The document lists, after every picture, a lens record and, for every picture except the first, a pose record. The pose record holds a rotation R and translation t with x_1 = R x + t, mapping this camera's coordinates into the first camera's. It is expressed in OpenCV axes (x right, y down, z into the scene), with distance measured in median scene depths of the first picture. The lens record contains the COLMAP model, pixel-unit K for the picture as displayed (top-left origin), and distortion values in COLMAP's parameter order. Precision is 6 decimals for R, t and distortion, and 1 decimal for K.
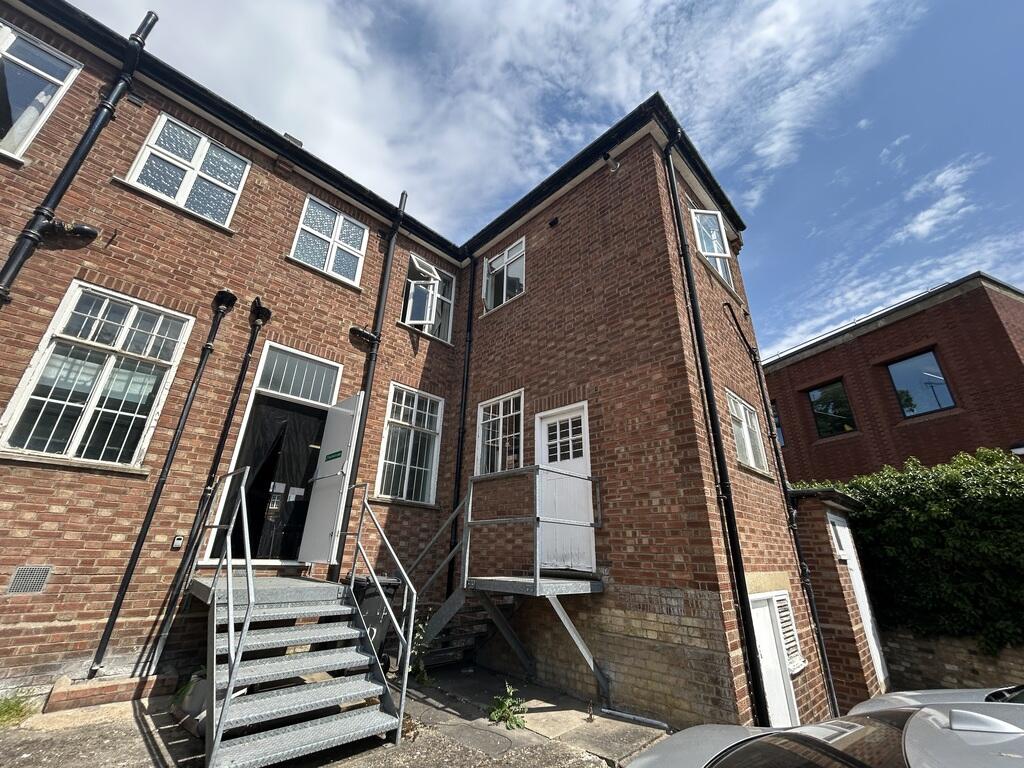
lens RADIAL K [[412.0, 0, 512.0], [0, 412.0, 384.0], [0, 0, 1]] dist [-0.001022, -0.000044]
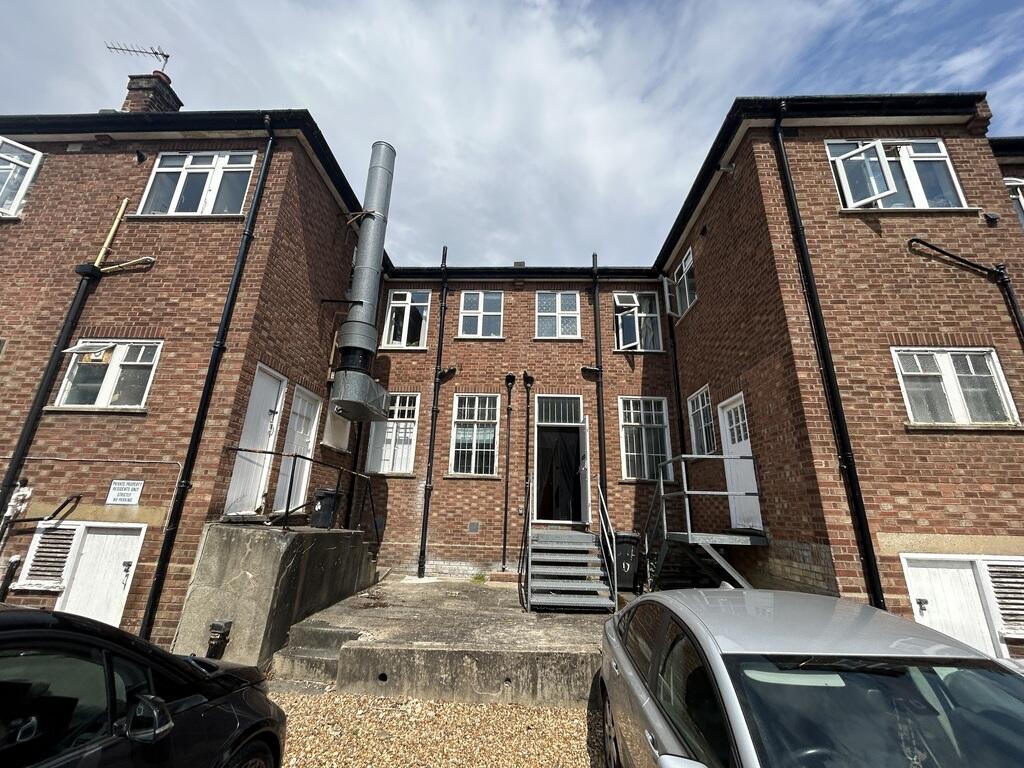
lens RADIAL K [[412.0, 0, 512.0], [0, 412.0, 384.0], [0, 0, 1]] dist [-0.001022, -0.000044]
pose [[0.690493, -0.223142, -0.688061, 0.566702], [0.267678, 0.962525, -0.043528, -0.109068], [0.671988, -0.154123, 0.724347, -0.313580]]
